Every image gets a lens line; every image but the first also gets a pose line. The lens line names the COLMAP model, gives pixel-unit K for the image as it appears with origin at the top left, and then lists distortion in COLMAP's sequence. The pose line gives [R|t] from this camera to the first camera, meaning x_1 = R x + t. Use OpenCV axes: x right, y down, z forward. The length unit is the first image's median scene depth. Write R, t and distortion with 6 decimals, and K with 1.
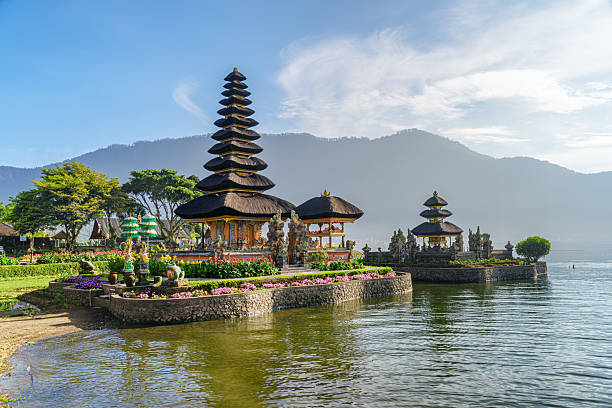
lens RADIAL K [[501.6, 0, 300.1], [0, 501.6, 200.9], [0, 0, 1]] dist [-0.007665, 0.018049]
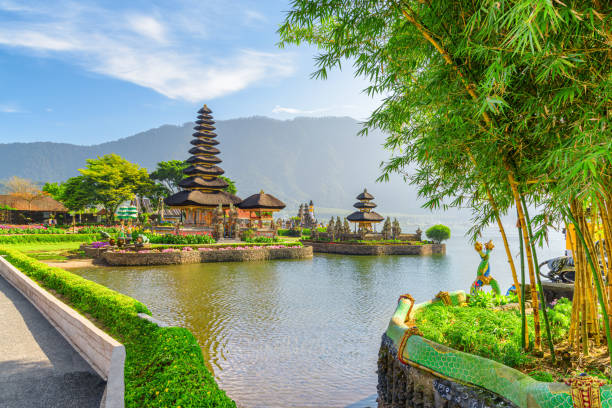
lens RADIAL K [[501.6, 0, 323.5], [0, 501.6, 202.2], [0, 0, 1]] dist [-0.007665, 0.018049]
pose [[0.998047, 0.026181, -0.056714, 0.300552], [-0.023794, 0.998819, 0.042365, -0.048485], [0.057757, -0.040933, 0.997491, -0.449070]]
